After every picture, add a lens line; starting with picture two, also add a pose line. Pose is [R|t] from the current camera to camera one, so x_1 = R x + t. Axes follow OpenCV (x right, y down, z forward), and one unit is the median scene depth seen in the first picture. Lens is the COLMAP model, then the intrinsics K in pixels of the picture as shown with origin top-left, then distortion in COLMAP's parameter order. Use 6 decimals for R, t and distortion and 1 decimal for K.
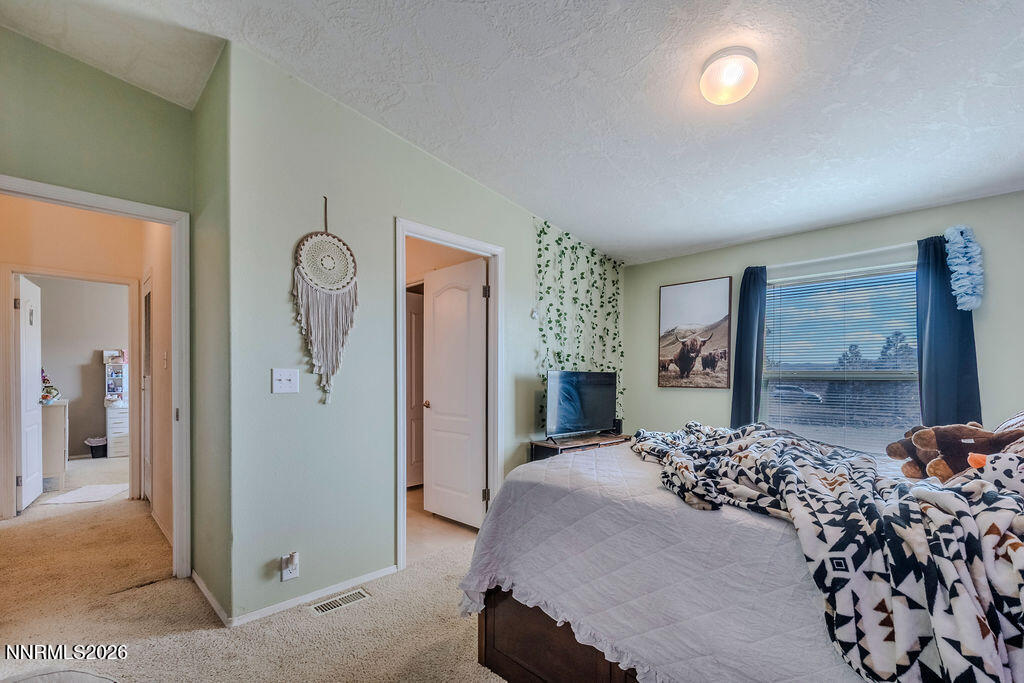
lens RADIAL K [[453.9, 0, 520.4], [0, 453.9, 368.8], [0, 0, 1]] dist [0.003087, -0.000195]
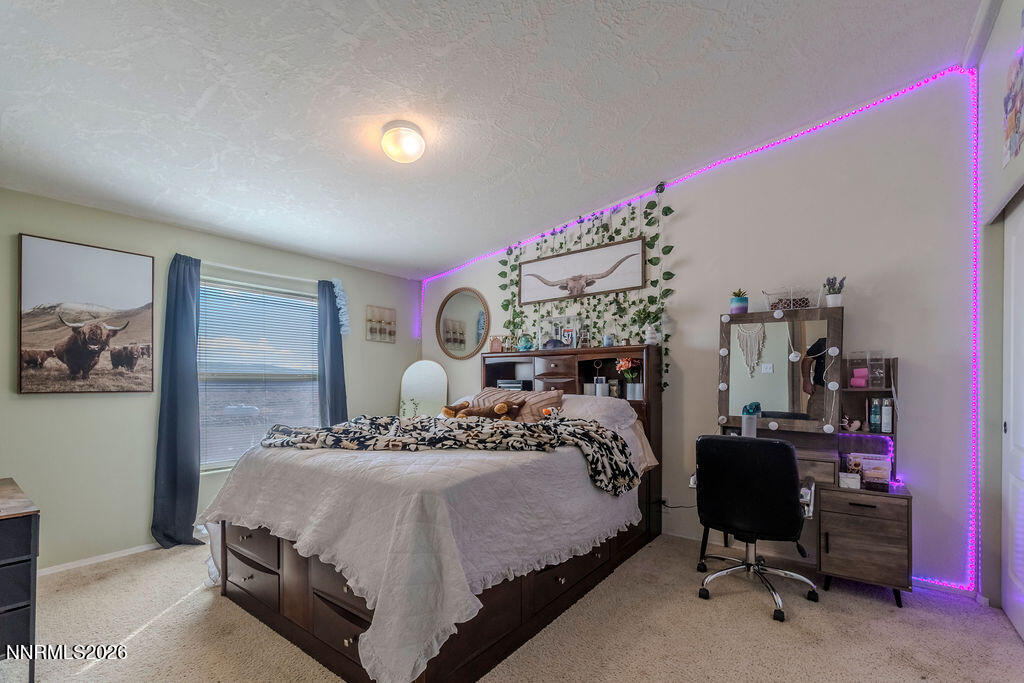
lens RADIAL K [[446.9, 0, 520.8], [0, 446.9, 379.7], [0, 0, 1]] dist [0.010818, -0.005150]
pose [[-0.137934, 0.002130, 0.990439, -0.431940], [-0.010817, 0.999935, -0.003657, 0.016537], [-0.990382, -0.011218, -0.137902, 0.429528]]
